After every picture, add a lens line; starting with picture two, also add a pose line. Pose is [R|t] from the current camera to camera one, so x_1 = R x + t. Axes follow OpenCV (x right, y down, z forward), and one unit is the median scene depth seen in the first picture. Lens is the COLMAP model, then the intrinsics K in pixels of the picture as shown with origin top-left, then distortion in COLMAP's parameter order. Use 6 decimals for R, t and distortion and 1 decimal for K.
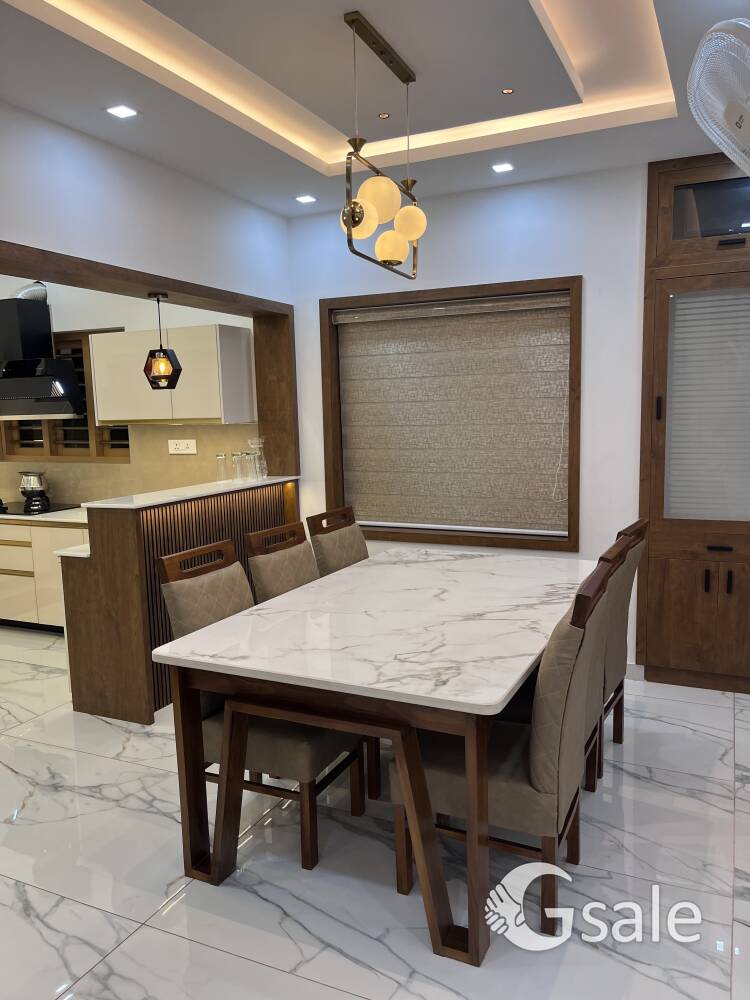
lens RADIAL K [[761.3, 0, 378.6], [0, 761.3, 505.7], [0, 0, 1]] dist [0.000621, -0.001888]
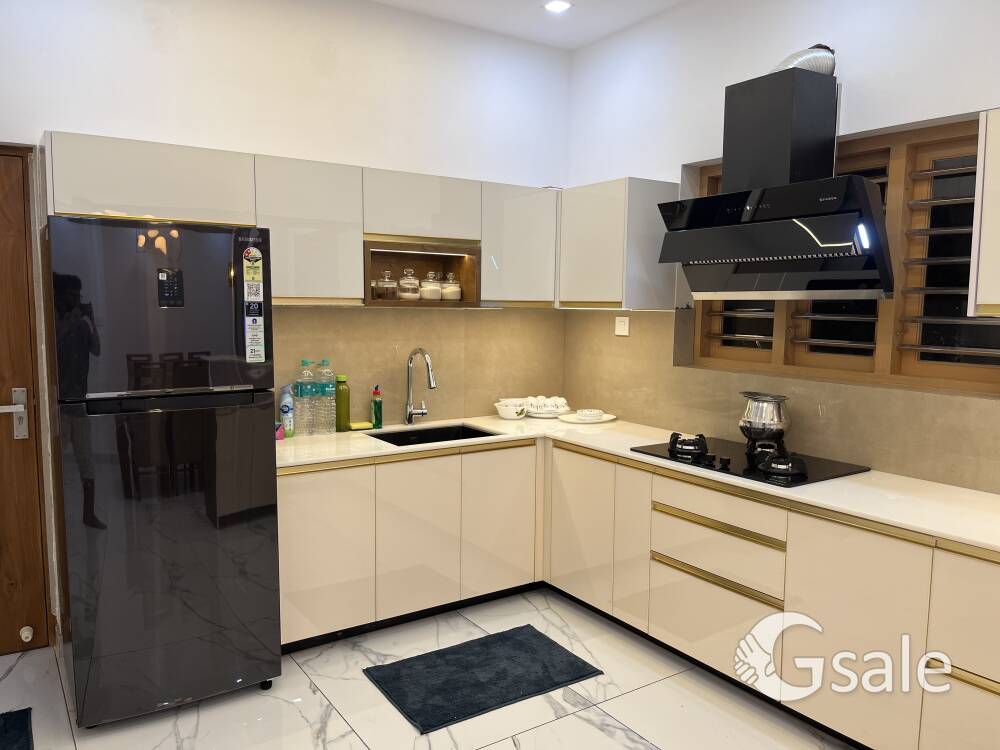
lens RADIAL K [[761.3, 0, 498.9], [0, 761.3, 375.8], [0, 0, 1]] dist [0.000621, -0.001888]
pose [[0.858934, 0.082848, -0.505339, -0.328745], [-0.097014, 0.995281, -0.001725, -0.036433], [0.502812, 0.050506, 0.862919, 0.411141]]
